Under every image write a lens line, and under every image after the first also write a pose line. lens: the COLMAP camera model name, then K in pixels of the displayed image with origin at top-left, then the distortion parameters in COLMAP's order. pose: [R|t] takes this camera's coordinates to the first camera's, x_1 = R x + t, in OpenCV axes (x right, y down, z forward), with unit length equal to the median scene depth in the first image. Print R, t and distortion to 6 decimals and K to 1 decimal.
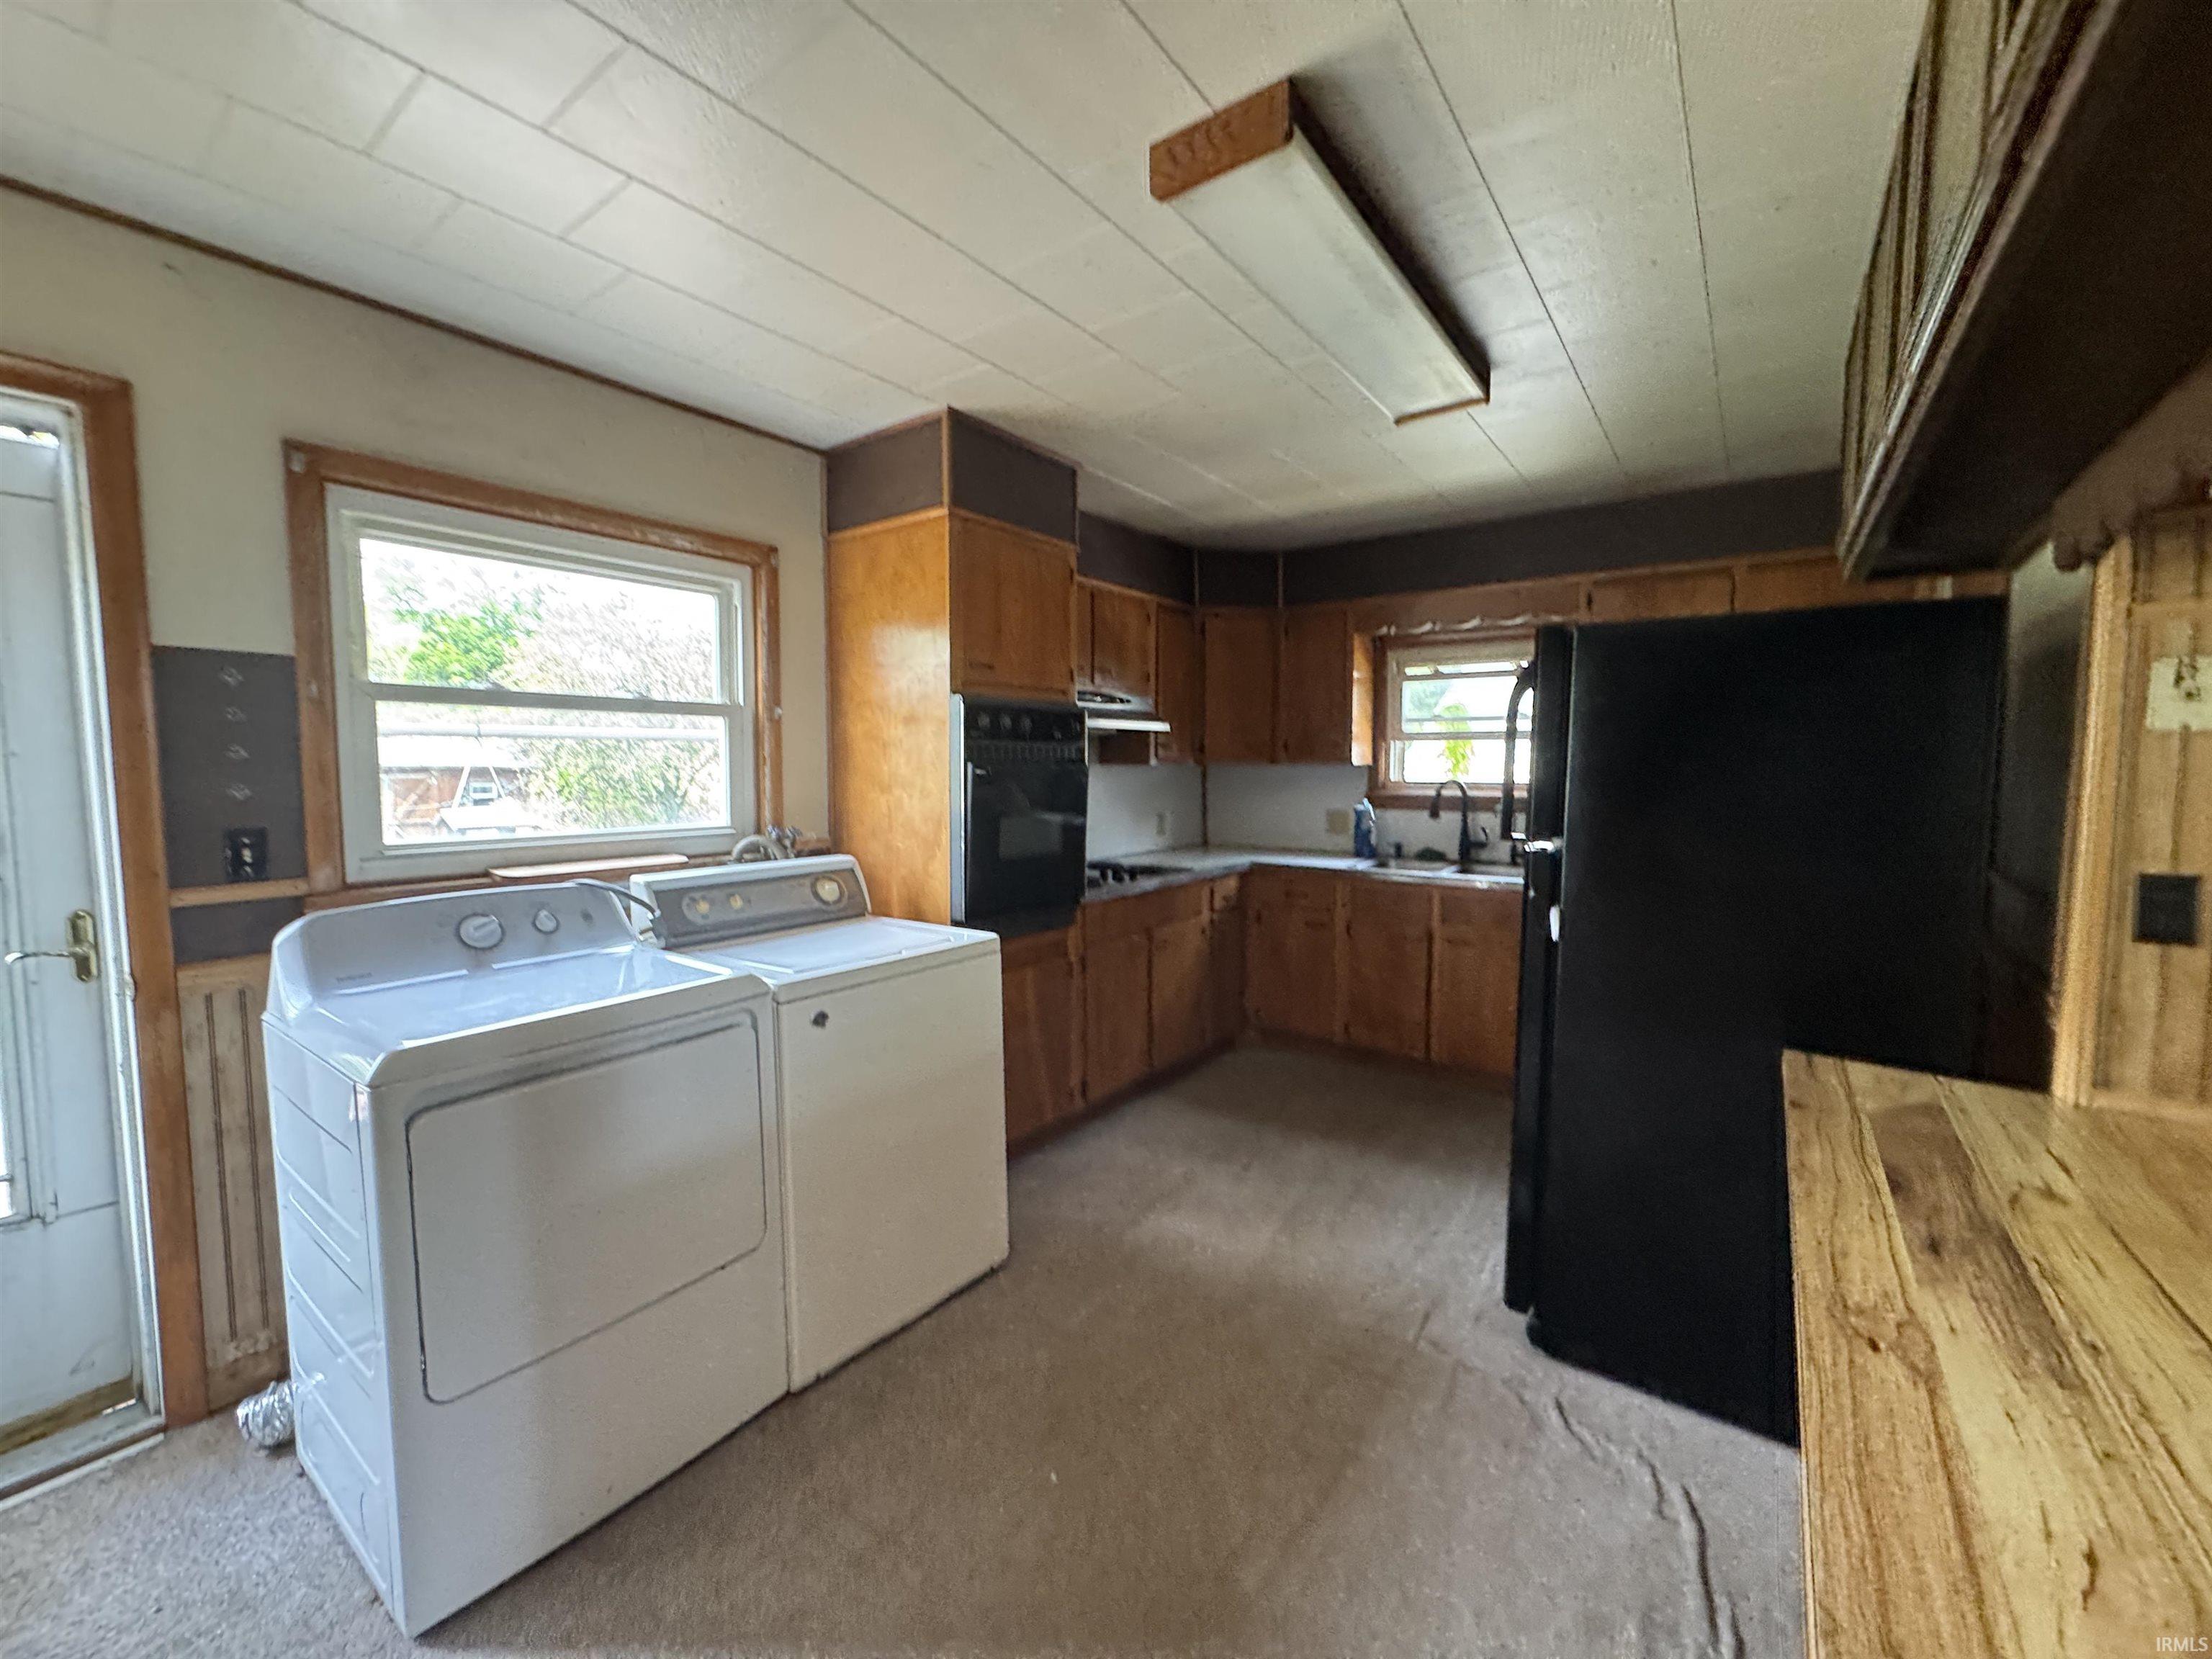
lens RADIAL K [[886.2, 0, 1106.2], [0, 886.2, 823.2], [0, 0, 1]] dist [-0.002116, 0.000463]
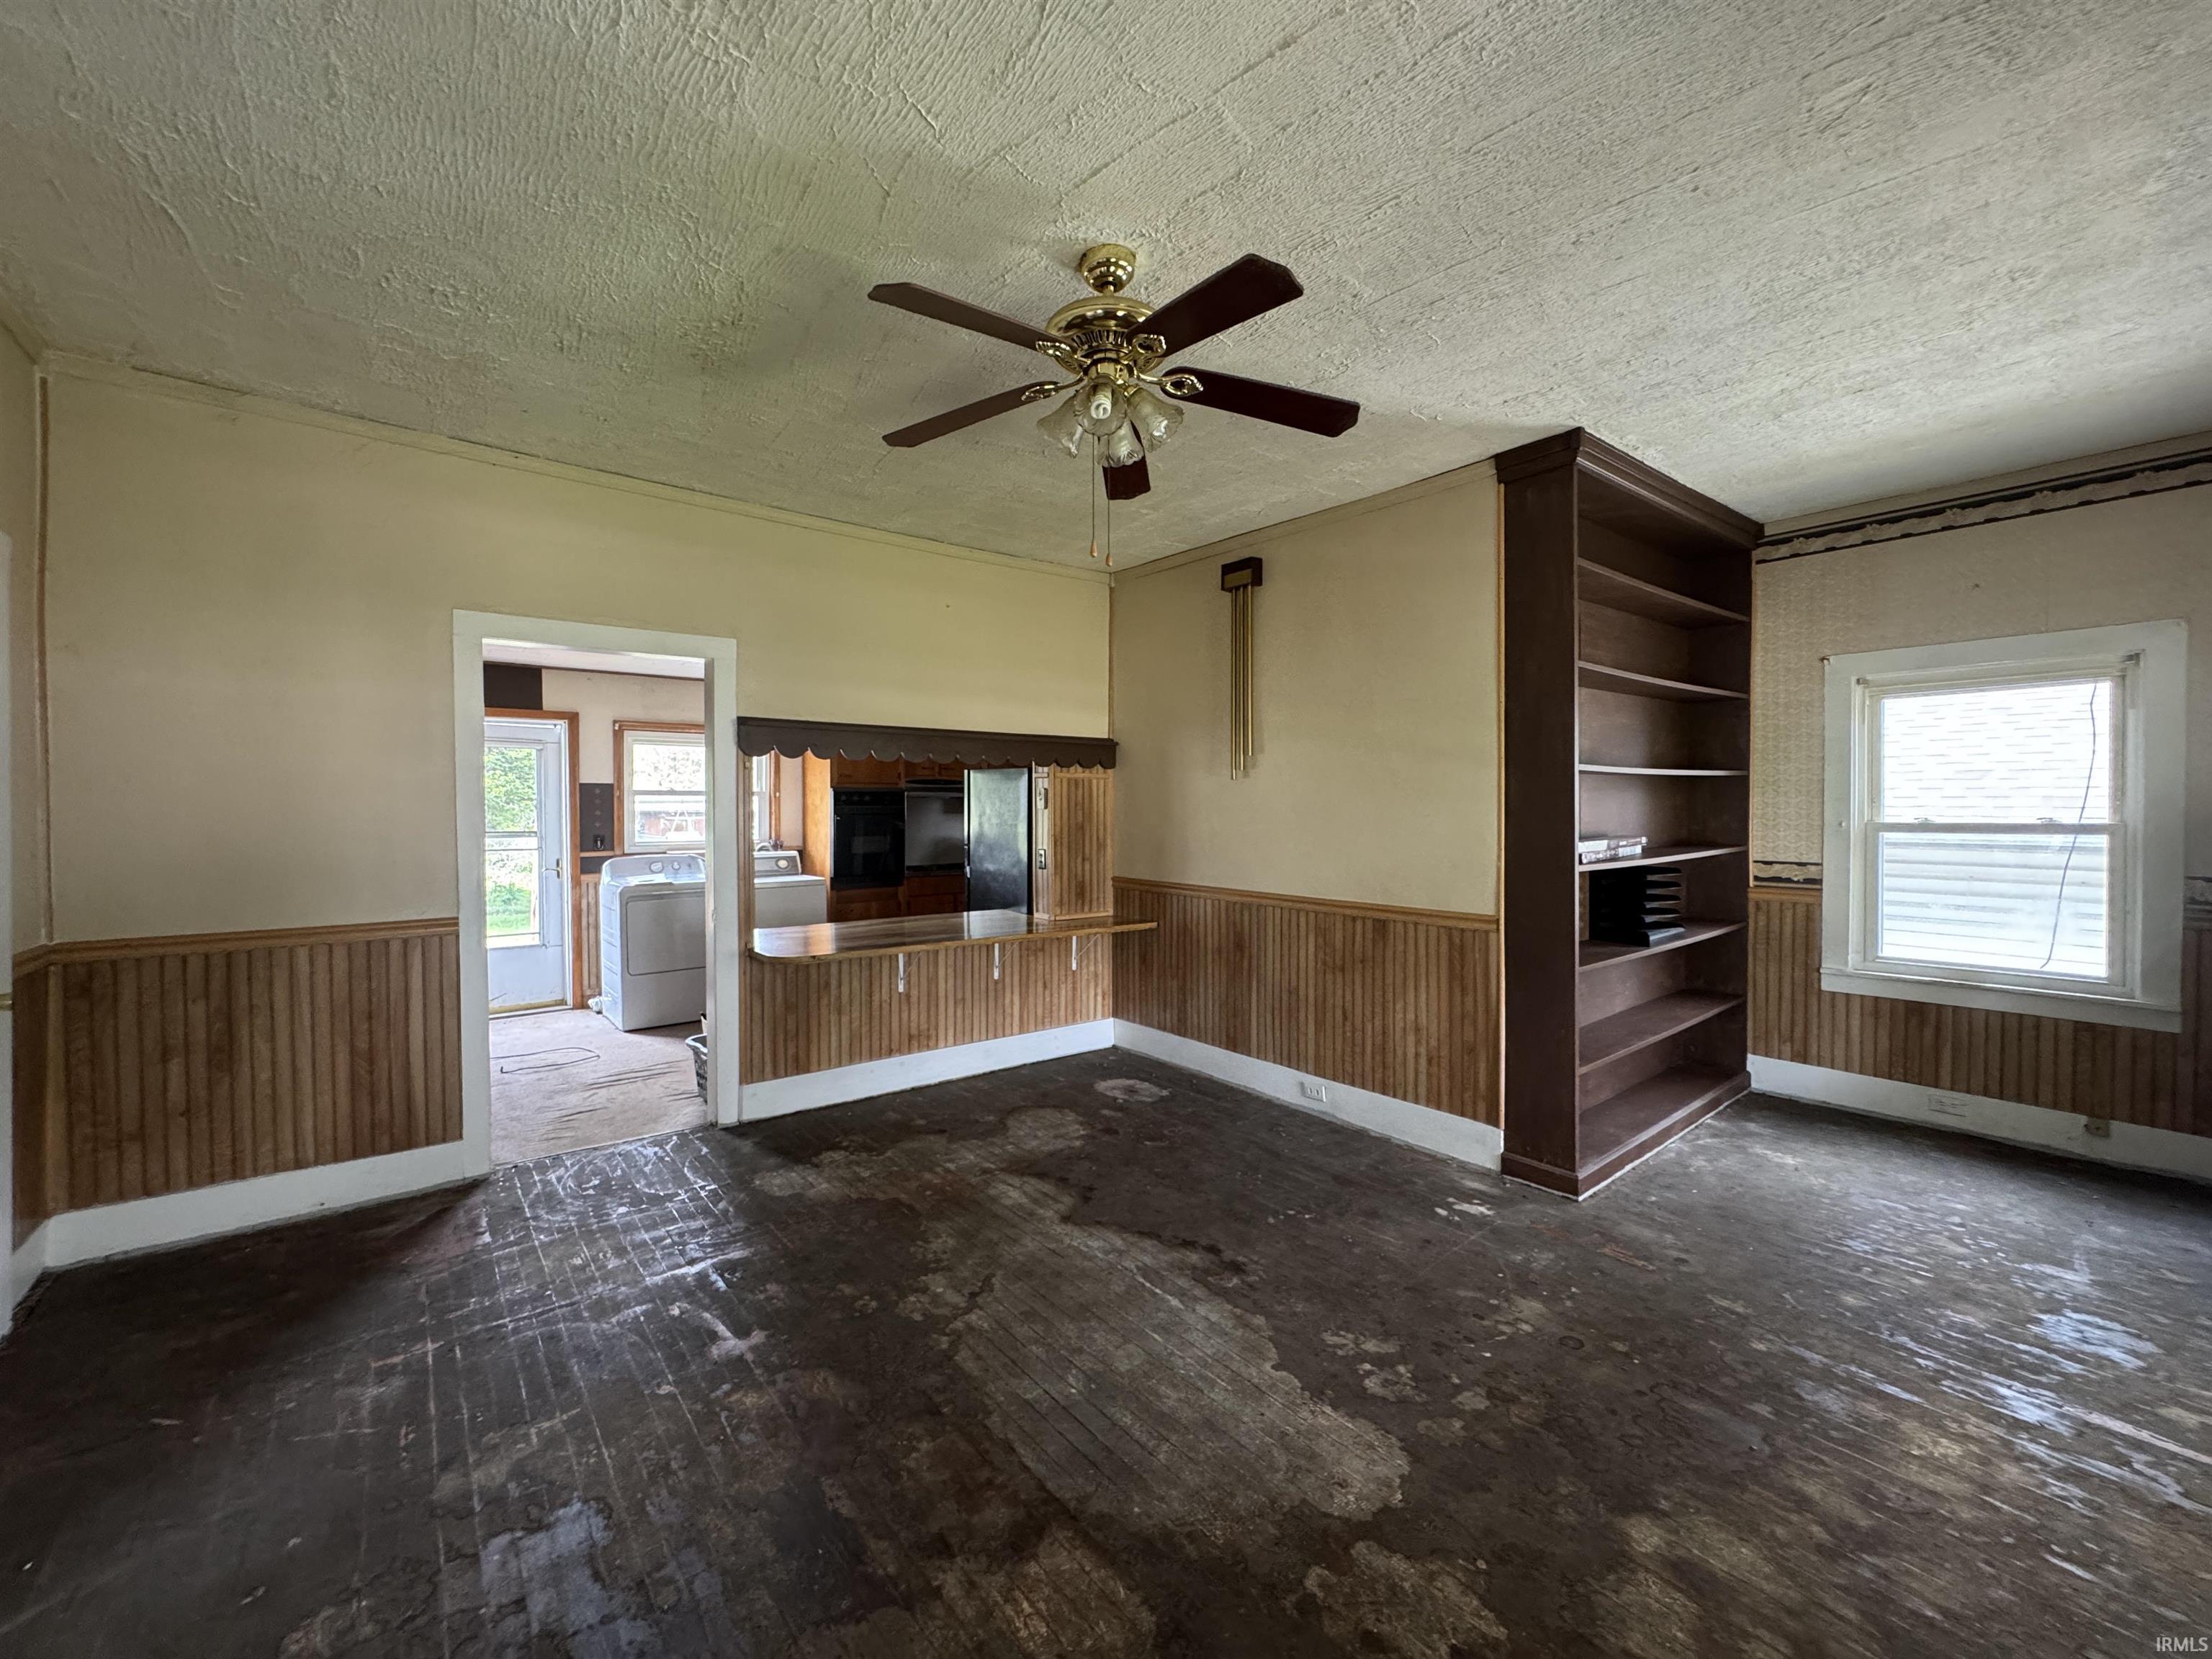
lens RADIAL K [[888.8, 0, 1107.3], [0, 888.8, 821.7], [0, 0, 1]] dist [-0.001757, 0.000213]
pose [[0.964087, -0.000188, -0.265588, 0.955136], [-0.014293, 0.998514, -0.052592, 0.055646], [0.265203, 0.054500, 0.962651, -0.930016]]
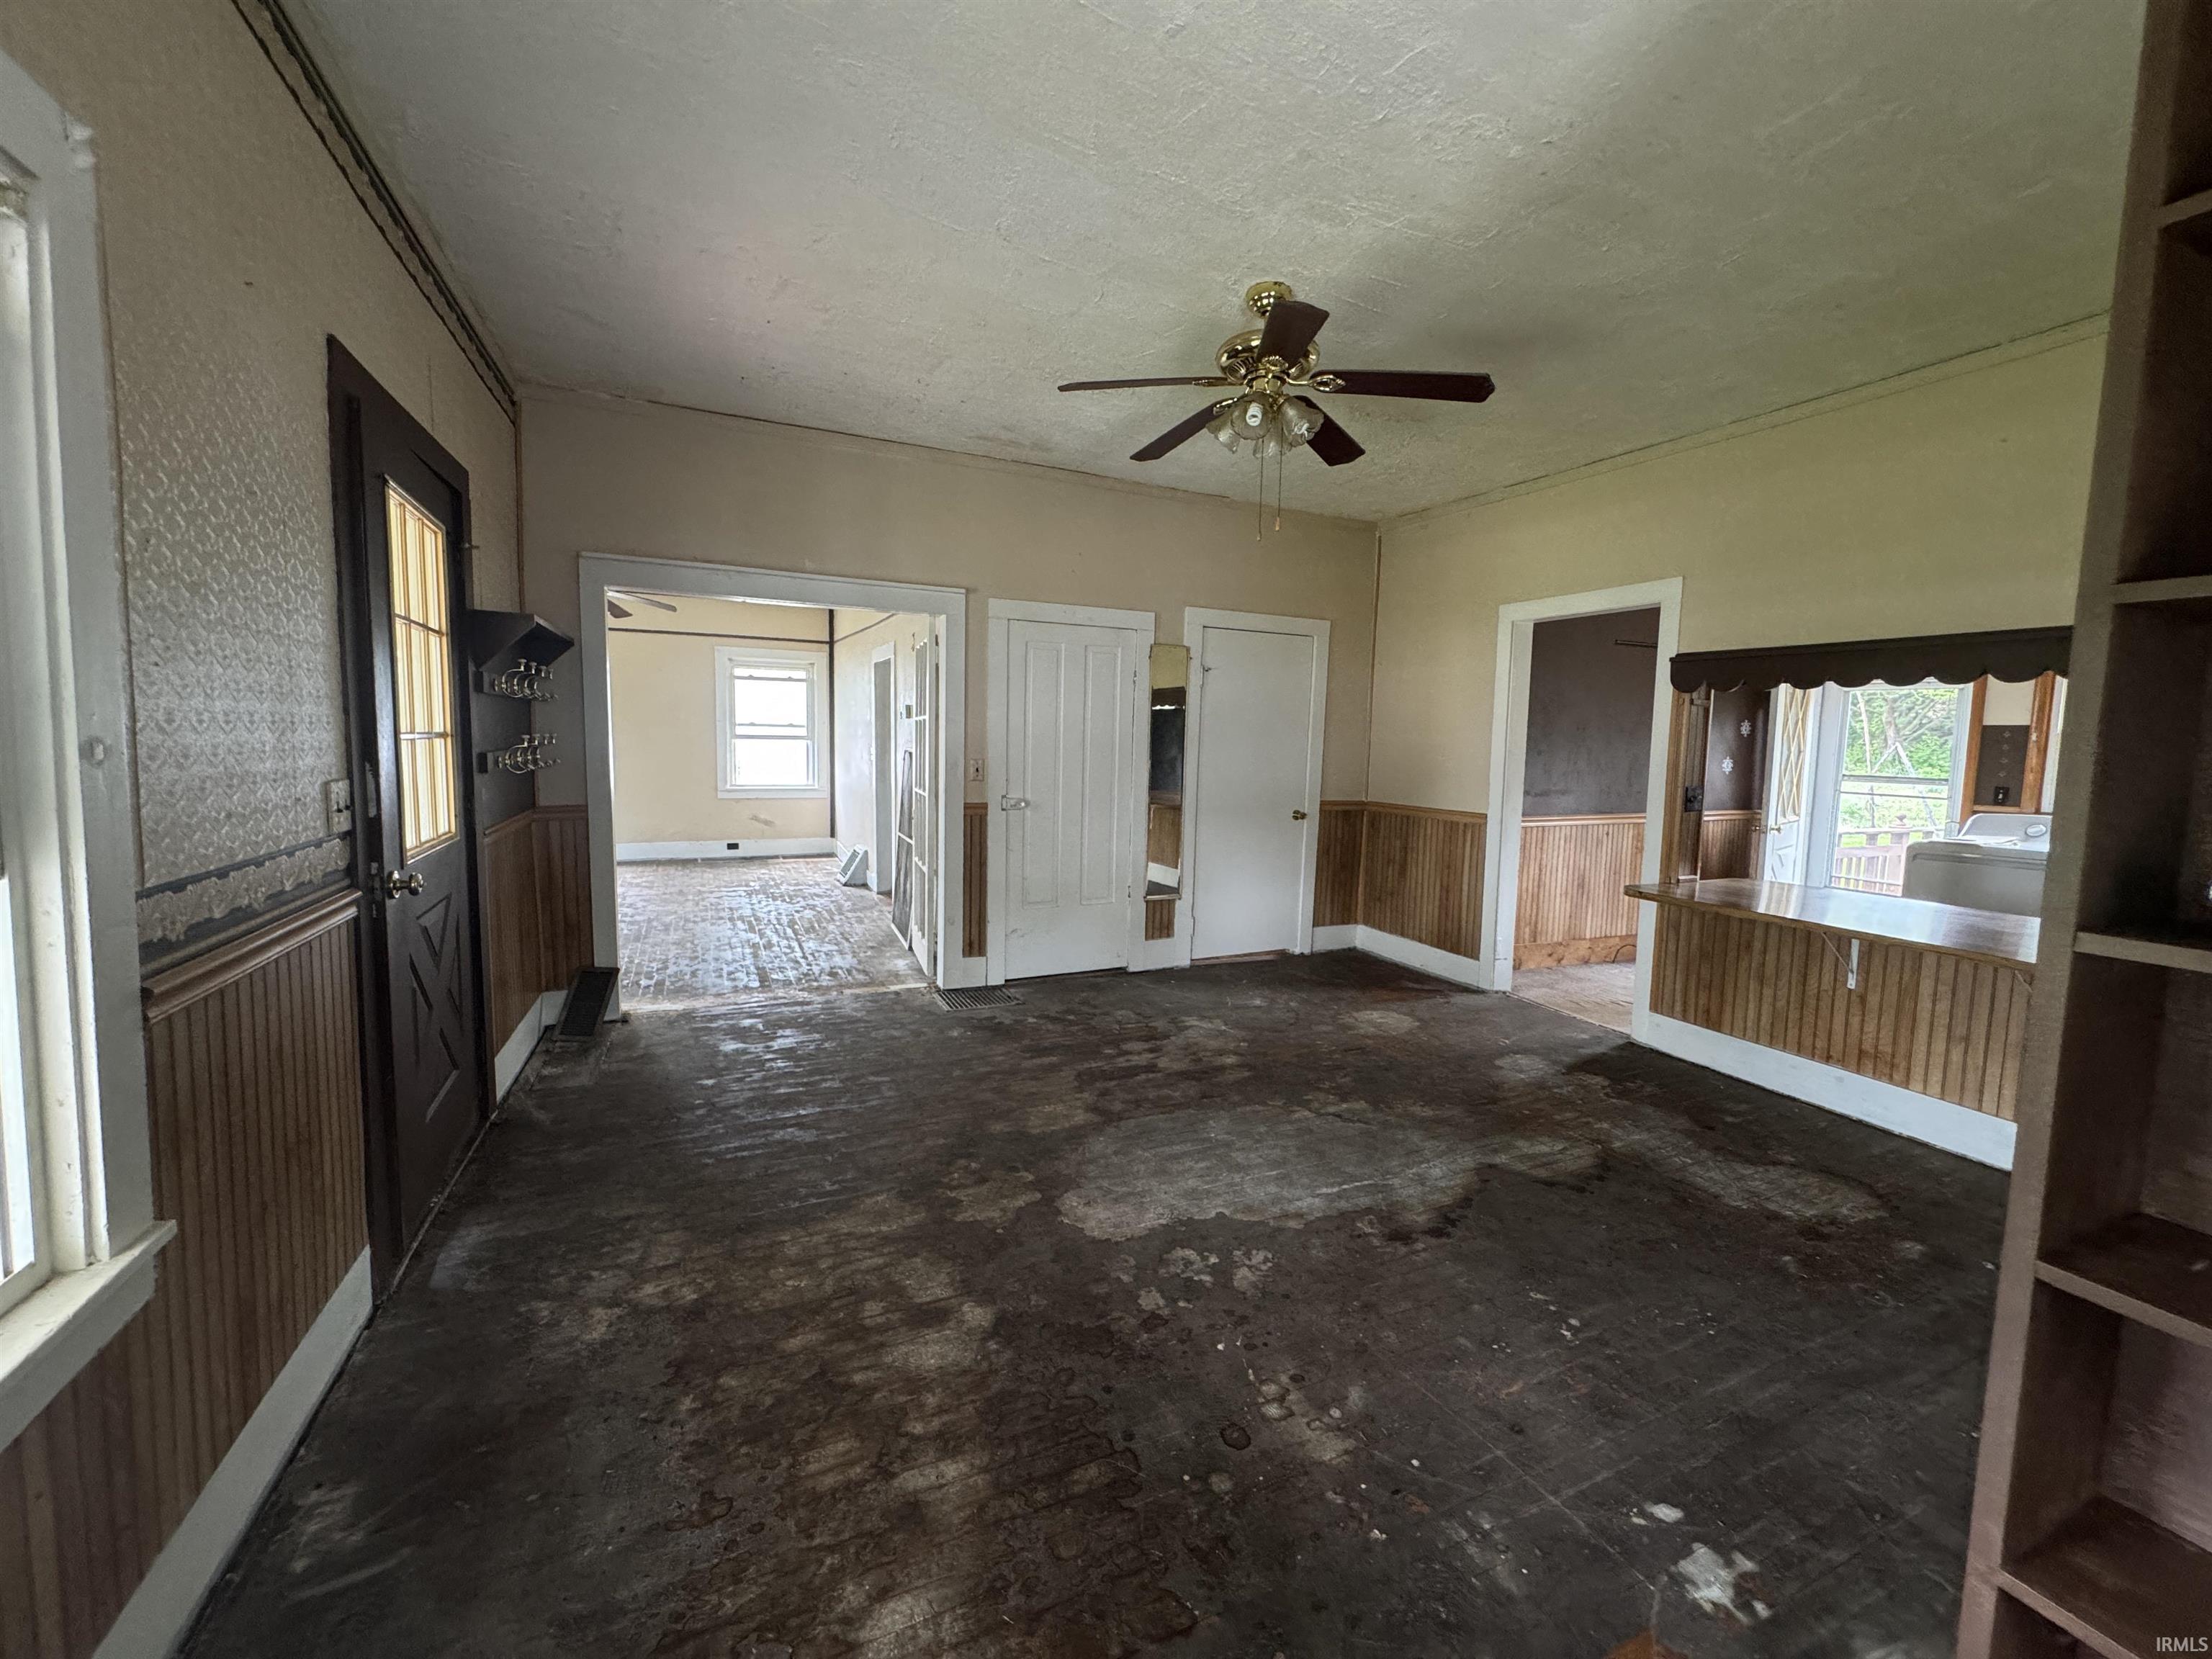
lens RADIAL K [[888.8, 0, 1107.3], [0, 888.8, 821.7], [0, 0, 1]] dist [-0.001757, 0.000213]
pose [[-0.492614, 0.067152, -0.867653, 1.553765], [-0.086657, 0.988278, 0.125688, 0.004592], [0.865923, 0.137104, -0.481020, -0.058381]]
